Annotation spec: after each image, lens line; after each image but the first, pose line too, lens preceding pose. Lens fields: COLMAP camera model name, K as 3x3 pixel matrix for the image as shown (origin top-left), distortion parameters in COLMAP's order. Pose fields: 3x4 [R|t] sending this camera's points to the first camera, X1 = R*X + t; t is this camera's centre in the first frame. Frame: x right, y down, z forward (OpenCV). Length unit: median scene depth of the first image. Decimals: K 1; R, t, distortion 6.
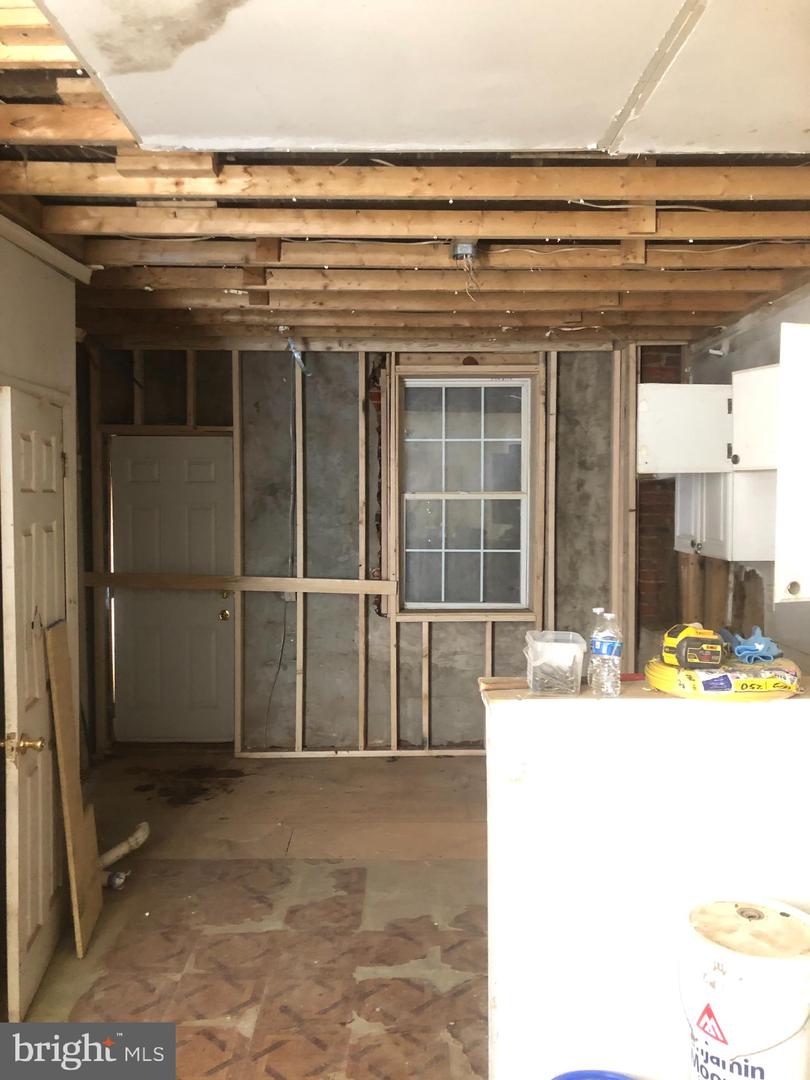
lens RADIAL K [[900.3, 0, 405.0], [0, 900.3, 540.0], [0, 0, 1]] dist [0.090094, -0.295765]
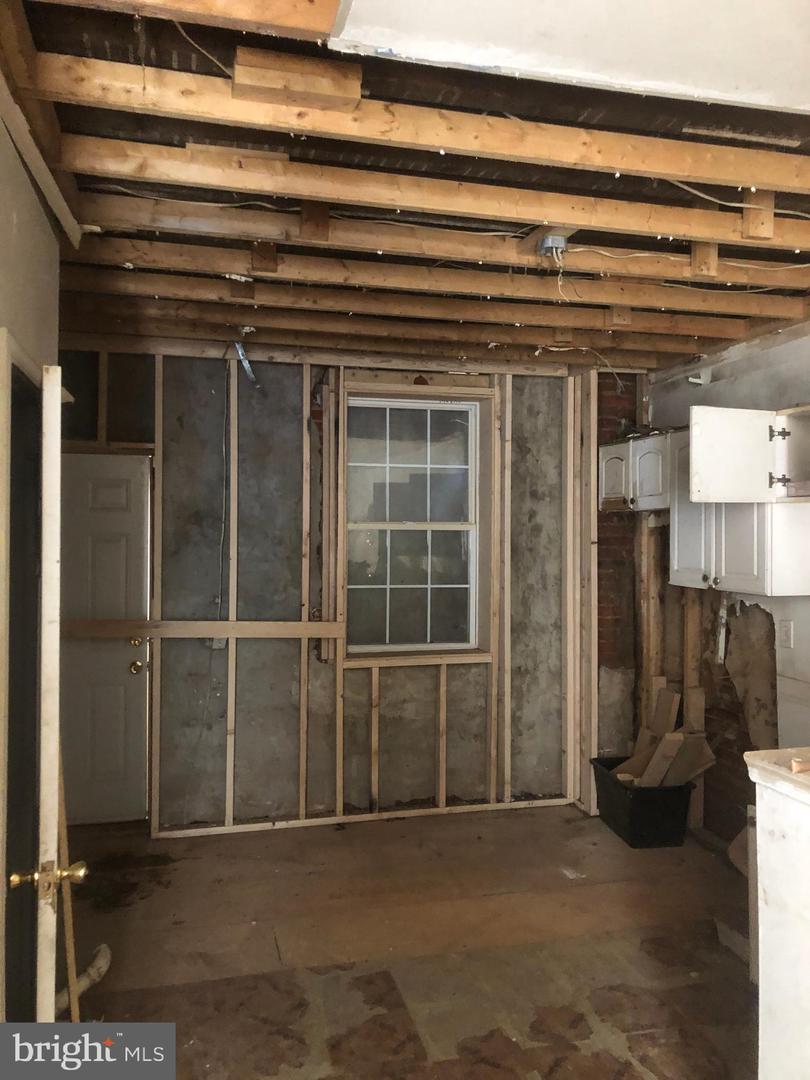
lens RADIAL K [[900.2, 0, 405.3], [0, 900.2, 528.1], [0, 0, 1]] dist [0.066010, -0.083913]
pose [[0.969305, 0.005546, 0.245799, -0.168637], [0.006649, 0.998789, -0.048755, -0.002927], [-0.245772, 0.048893, 0.968094, 0.120221]]
